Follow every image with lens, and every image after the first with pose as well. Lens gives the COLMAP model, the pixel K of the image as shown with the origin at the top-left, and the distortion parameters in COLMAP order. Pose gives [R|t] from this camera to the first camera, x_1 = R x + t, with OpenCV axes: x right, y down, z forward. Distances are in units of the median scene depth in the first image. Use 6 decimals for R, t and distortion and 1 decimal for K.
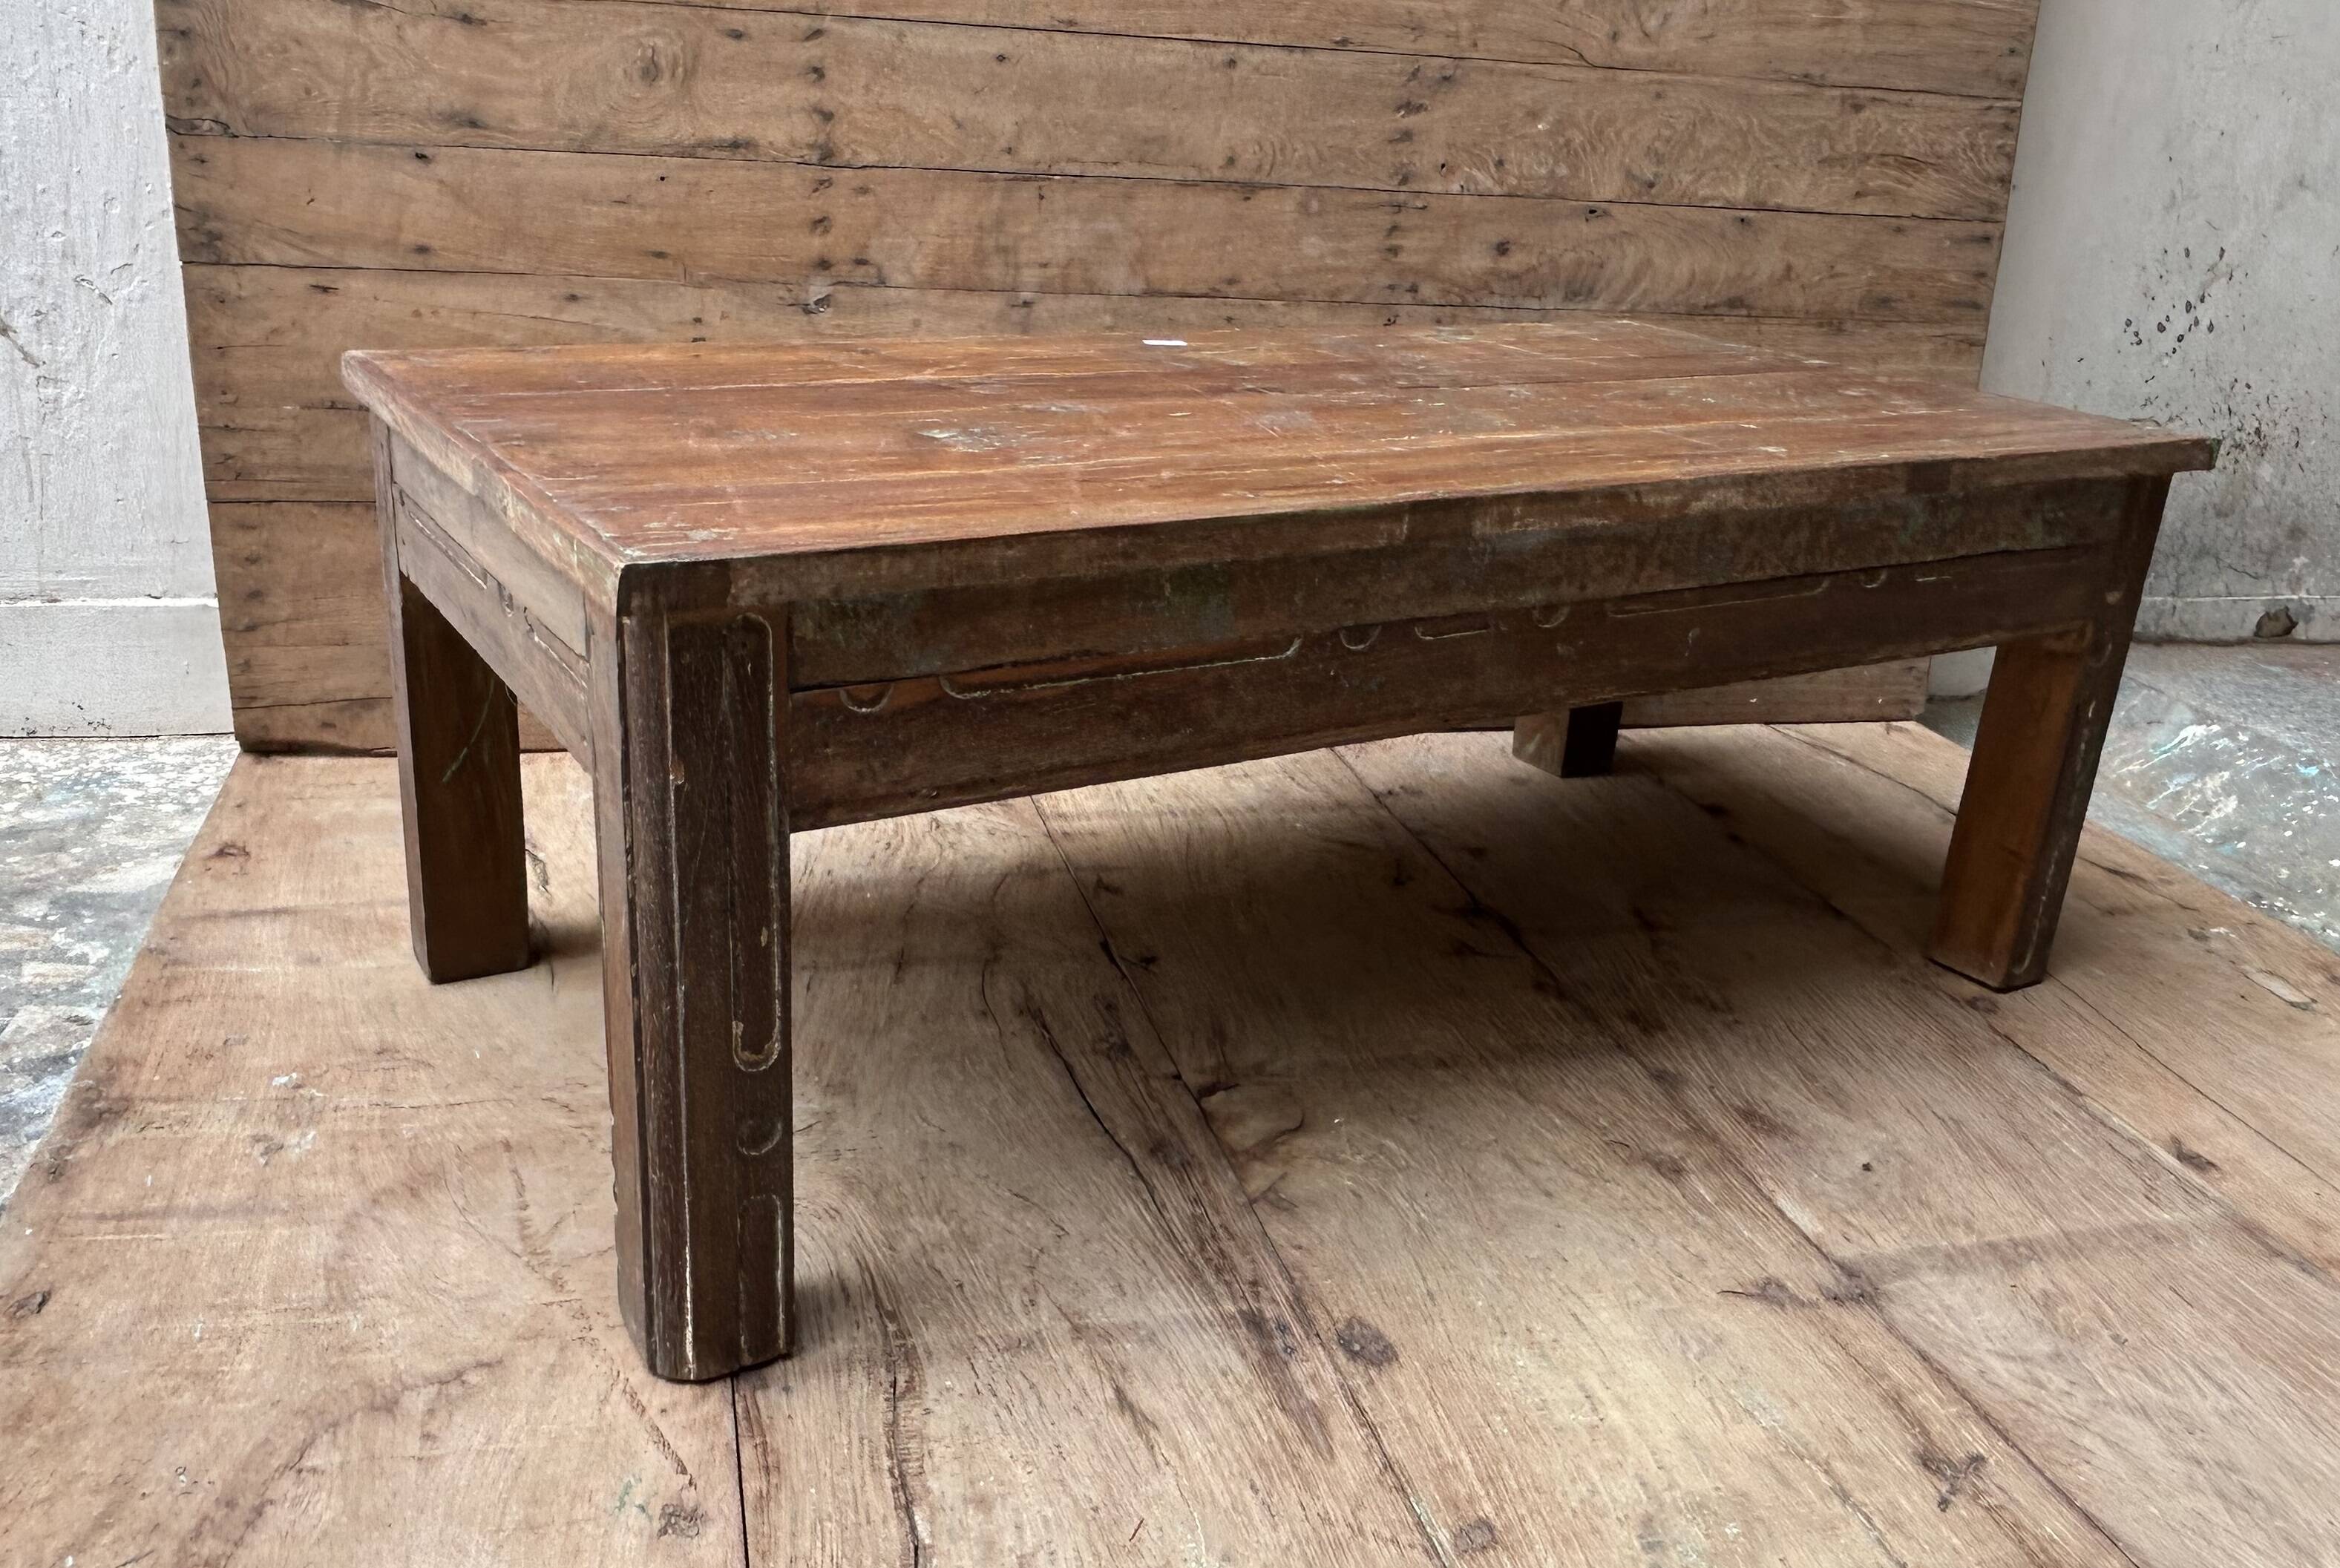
lens RADIAL K [[1946.0, 0, 1109.8], [0, 1946.0, 846.2], [0, 0, 1]] dist [0.008495, -0.031072]
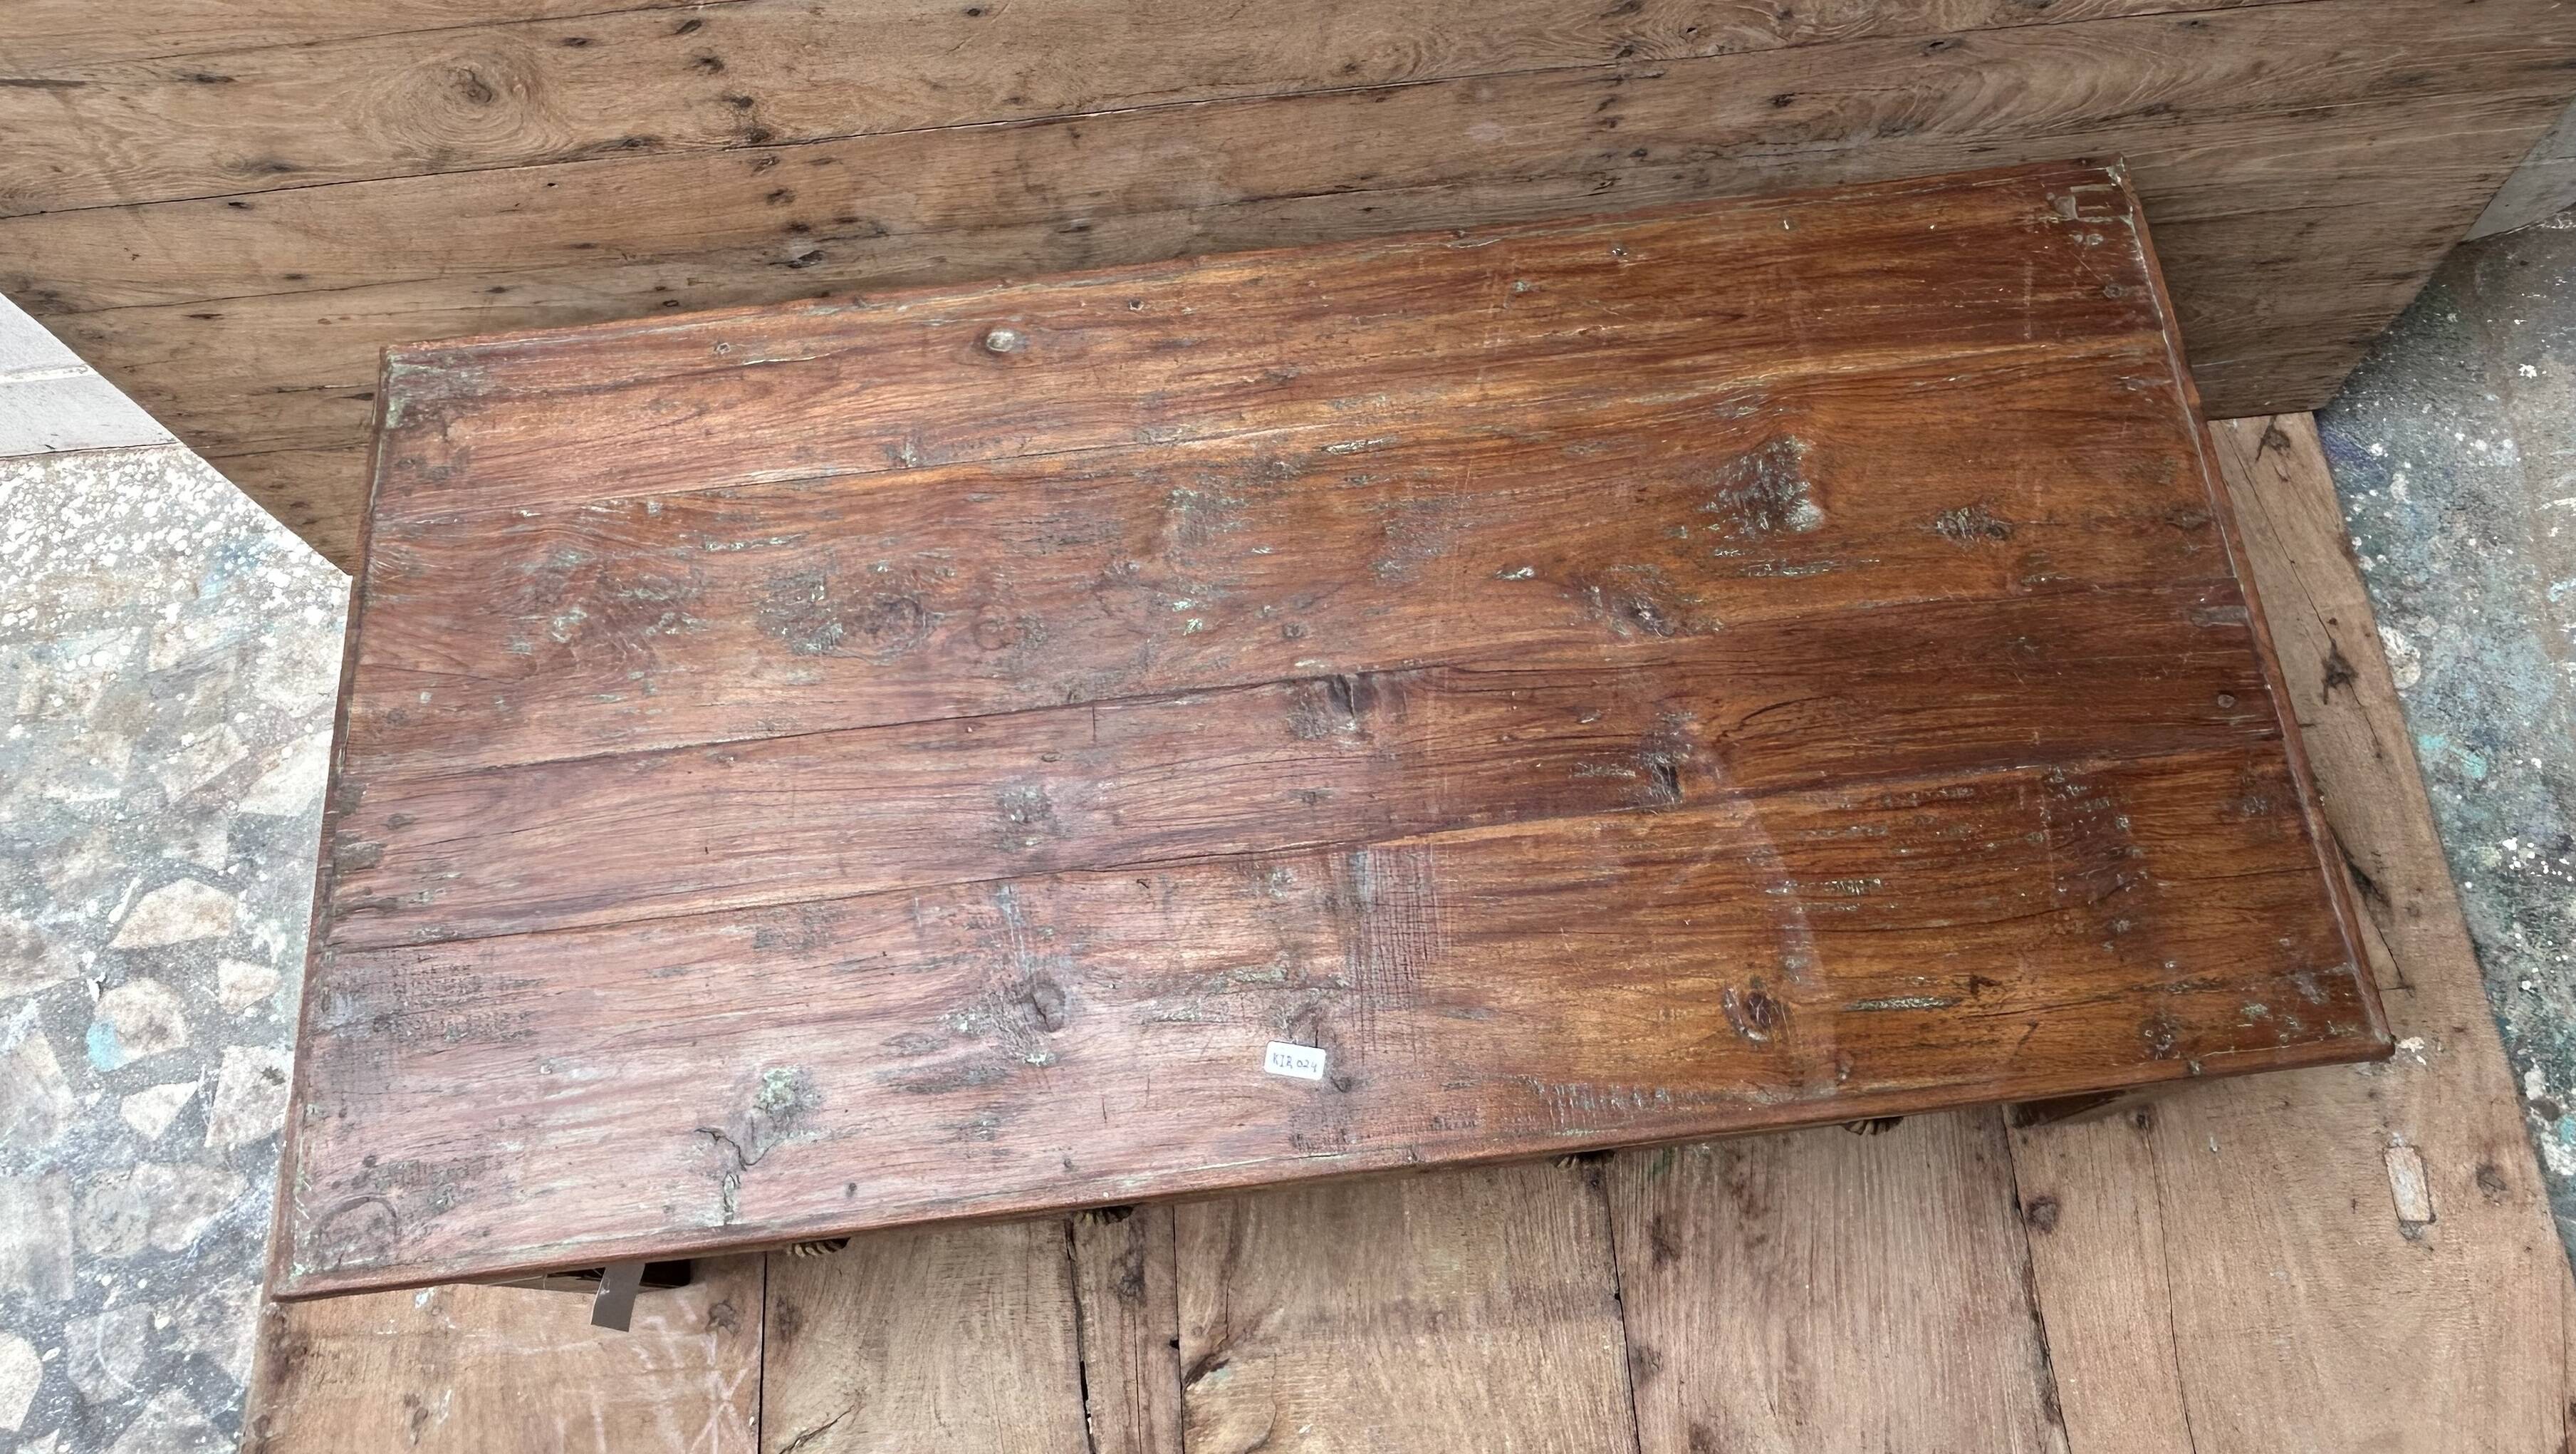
lens RADIAL K [[1861.8, 0, 1322.7], [0, 1861.8, 579.9], [0, 0, 1]] dist [-0.001616, -0.011507]
pose [[0.982903, 0.107391, -0.149563, 0.172867], [0.031059, 0.703948, 0.709572, -0.704561], [0.181486, -0.702085, 0.688577, 0.448187]]
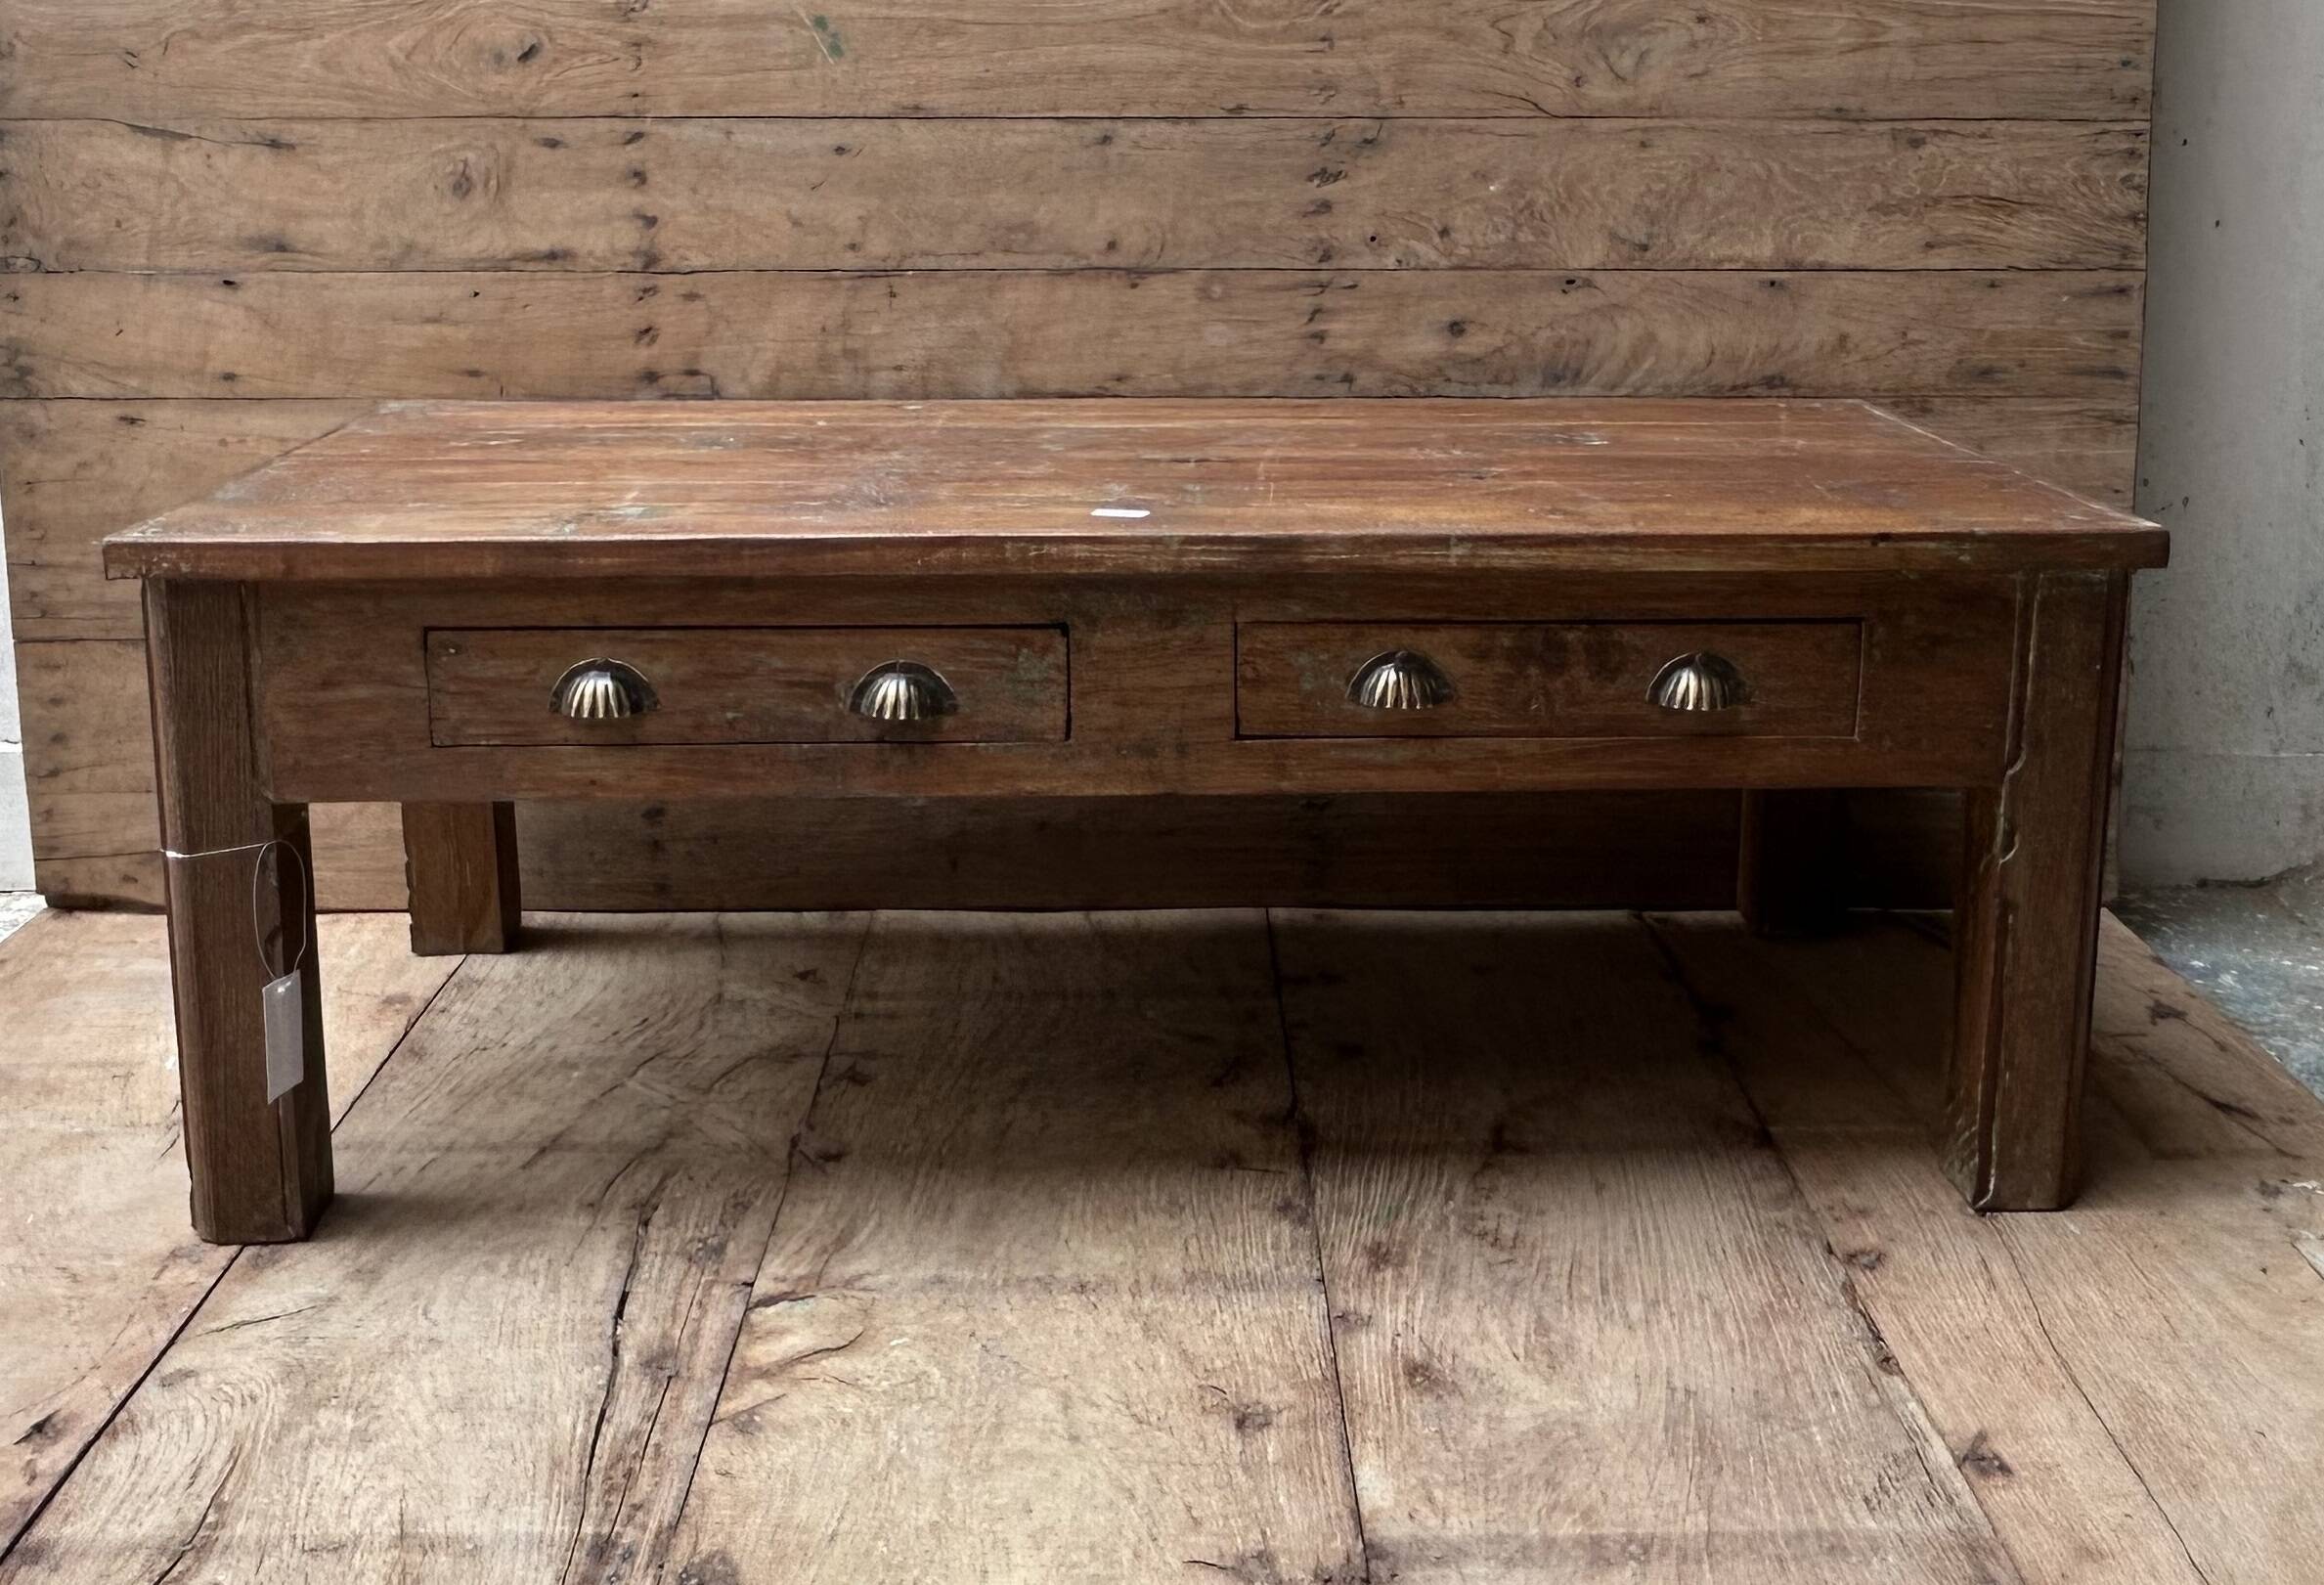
lens RADIAL K [[2566.5, 0, 1151.6], [0, 2566.5, 654.7], [0, 0, 1]] dist [0.002702, 0.000000]
pose [[0.971703, -0.008598, -0.236048, 0.360961], [-0.032112, 0.985251, -0.168075, 0.022395], [0.234011, 0.170899, 0.957096, -0.068124]]
